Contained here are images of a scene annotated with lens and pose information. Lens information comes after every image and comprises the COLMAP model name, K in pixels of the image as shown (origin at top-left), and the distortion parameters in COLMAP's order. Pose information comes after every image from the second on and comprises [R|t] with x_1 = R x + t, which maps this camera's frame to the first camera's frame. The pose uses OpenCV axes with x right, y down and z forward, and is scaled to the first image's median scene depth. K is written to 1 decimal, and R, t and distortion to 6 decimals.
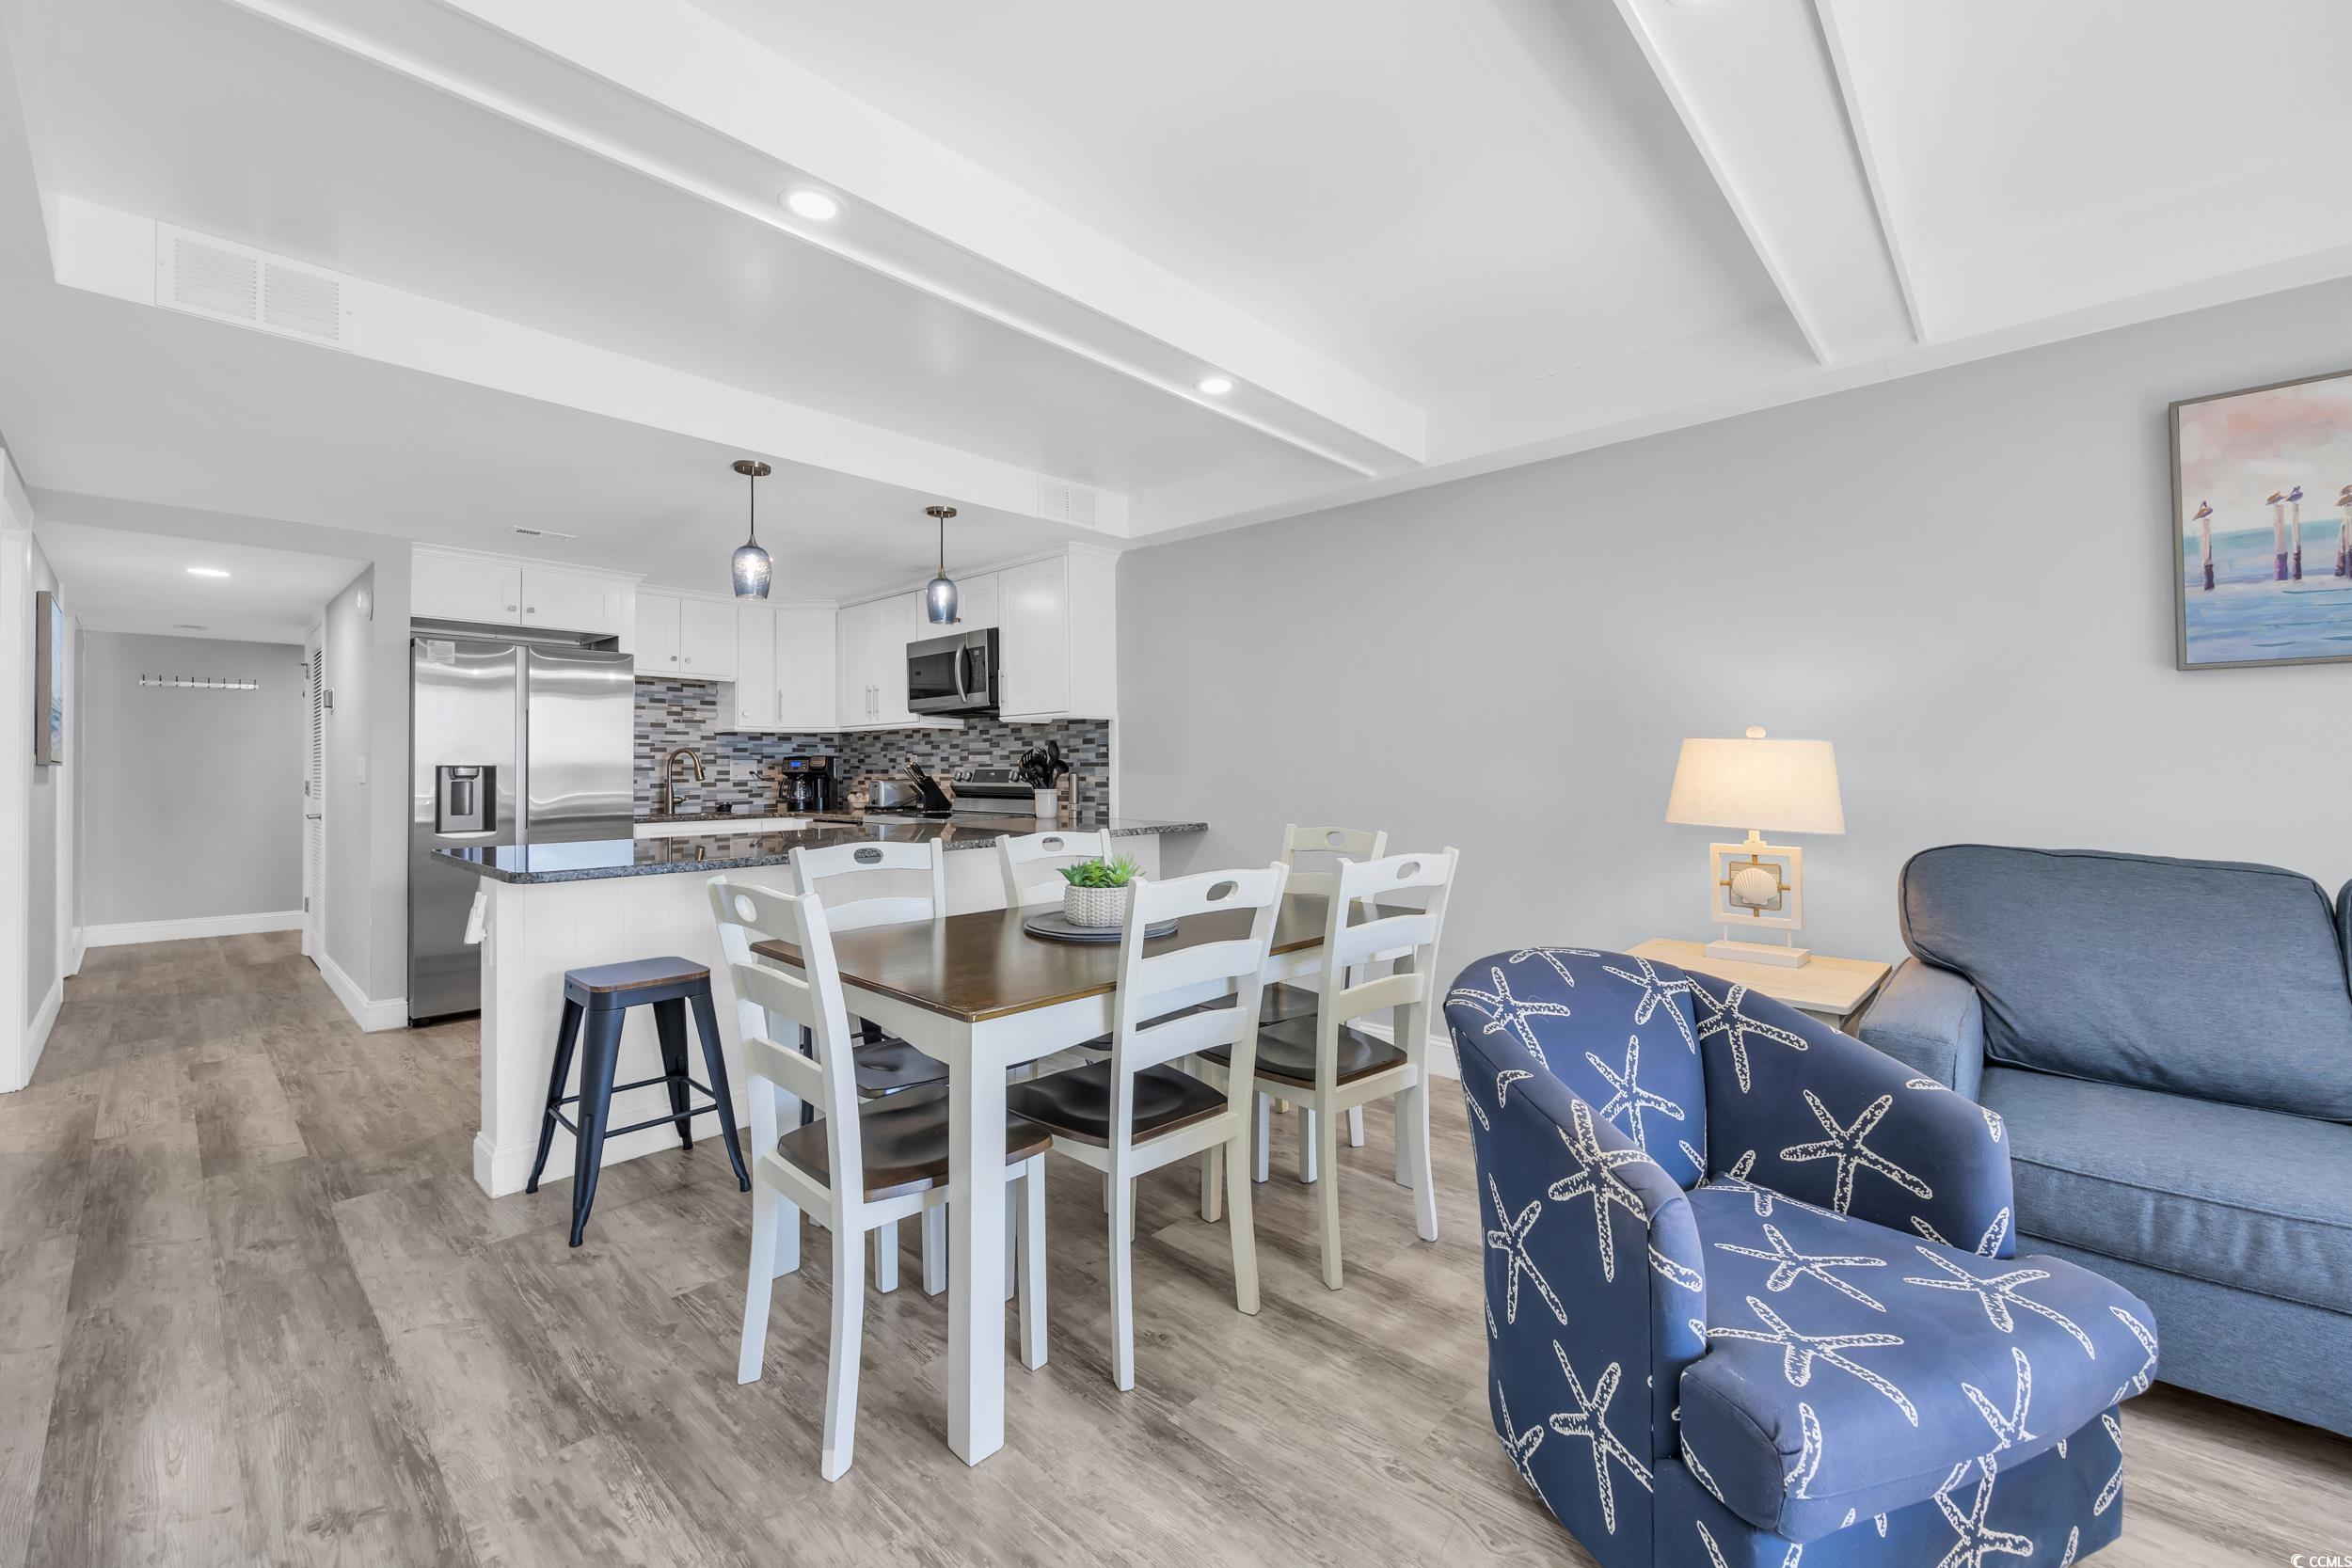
lens RADIAL K [[936.9, 0, 1149.6], [0, 936.9, 759.4], [0, 0, 1]] dist [-0.000540, -0.000198]
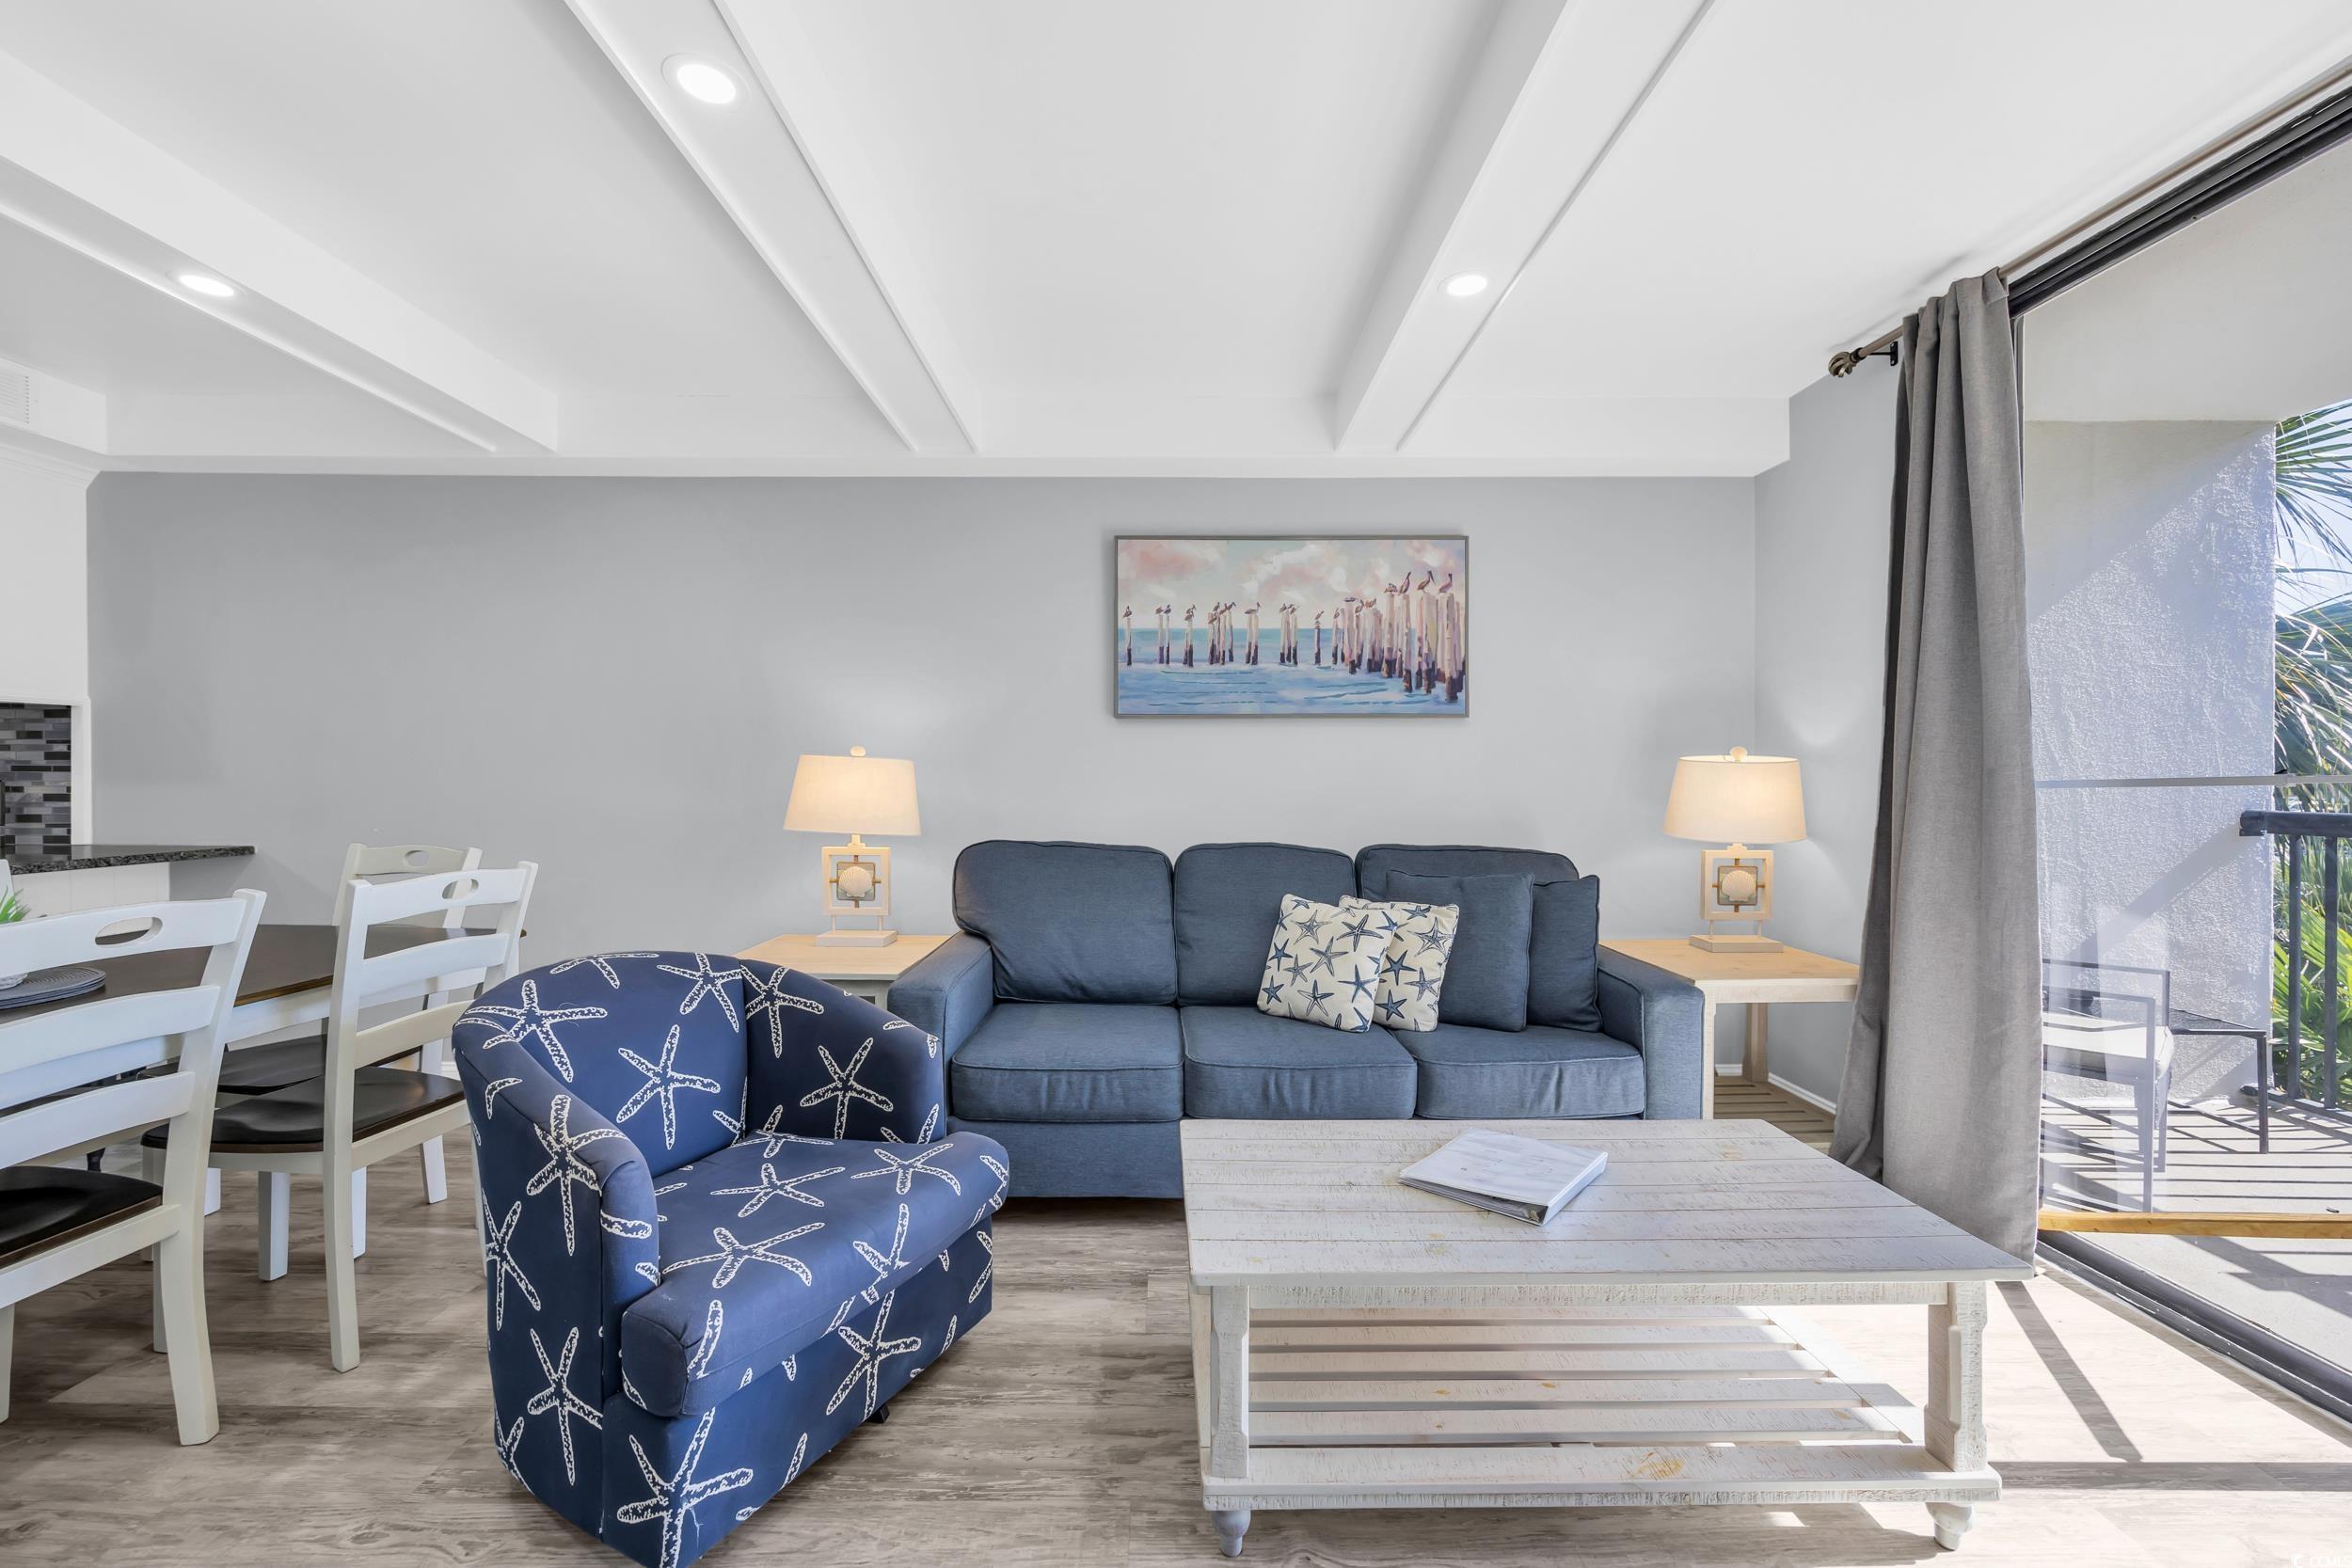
lens RADIAL K [[936.9, 0, 1172.8], [0, 936.9, 788.3], [0, 0, 1]] dist [-0.000540, -0.000198]
pose [[0.731832, 0.003011, 0.681478, 0.126399], [-0.015673, 0.999800, 0.012414, -0.002969], [-0.681305, -0.019766, 0.731733, -0.123776]]
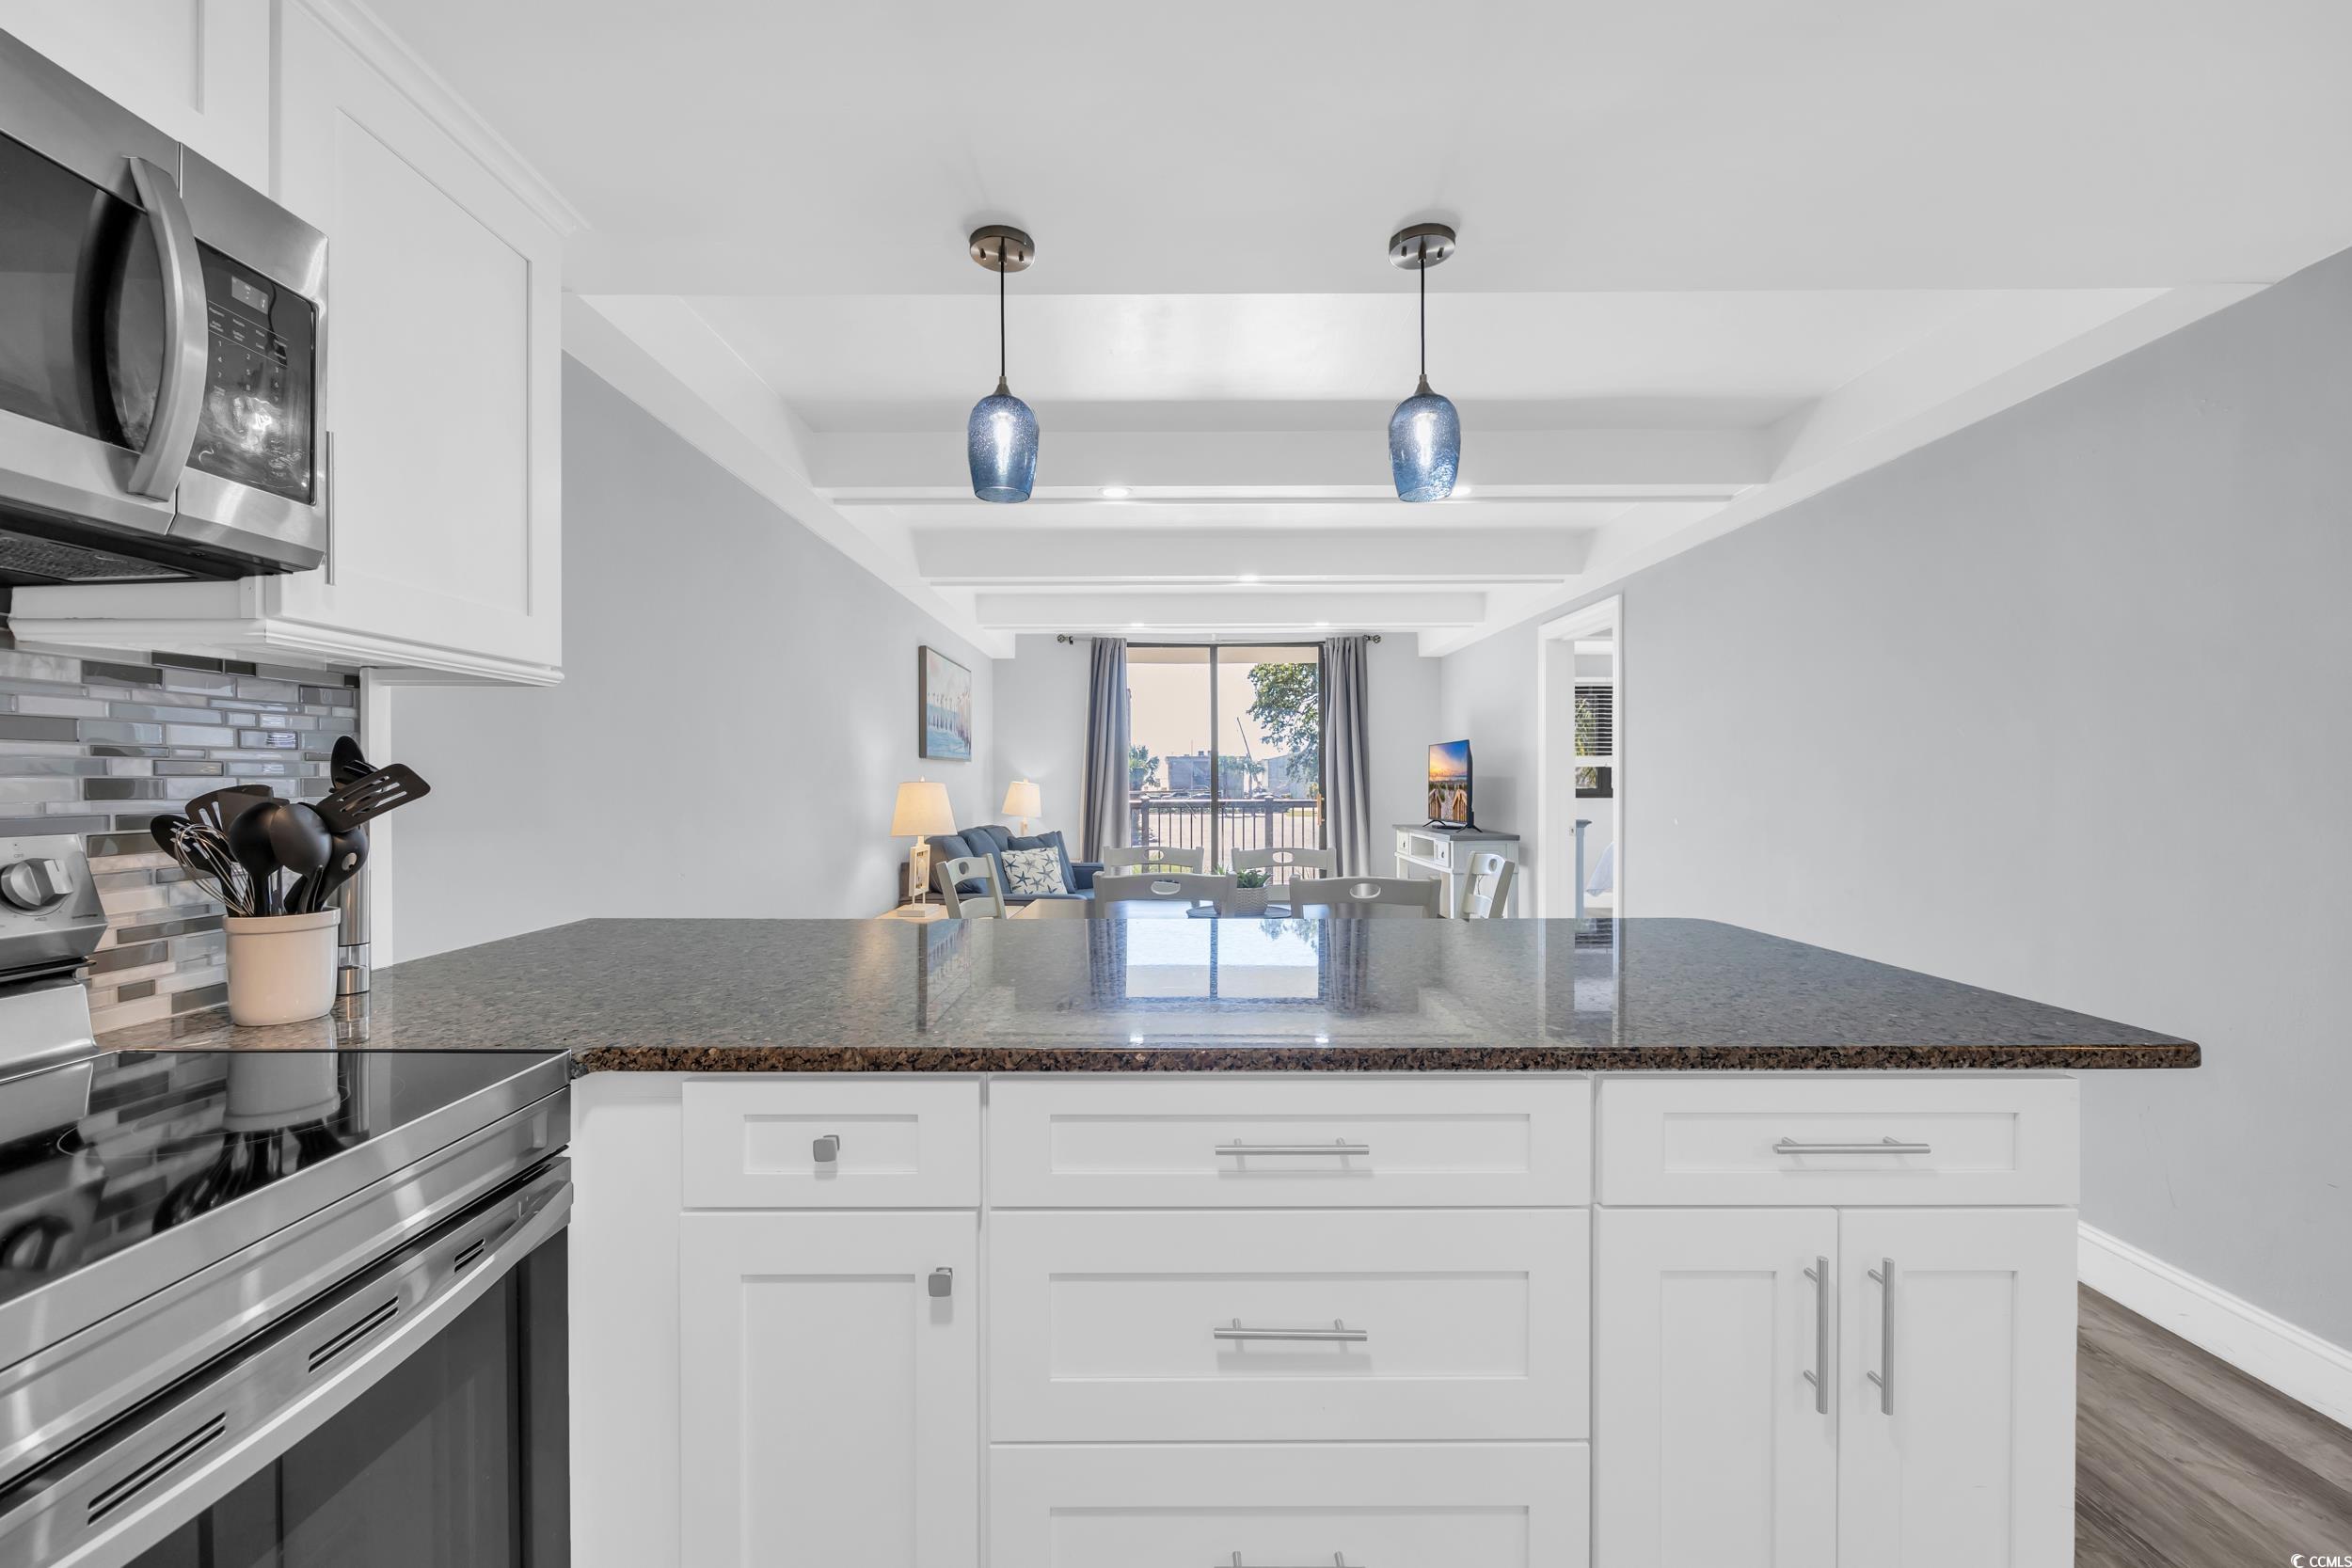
lens RADIAL K [[936.9, 0, 1174.6], [0, 936.9, 778.9], [0, 0, 1]] dist [-0.000540, -0.000198]
pose [[-0.687149, 0.013468, 0.726392, -0.739900], [-0.000264, 0.999823, -0.018786, -0.002456], [-0.726517, -0.013100, -0.687024, 1.541808]]
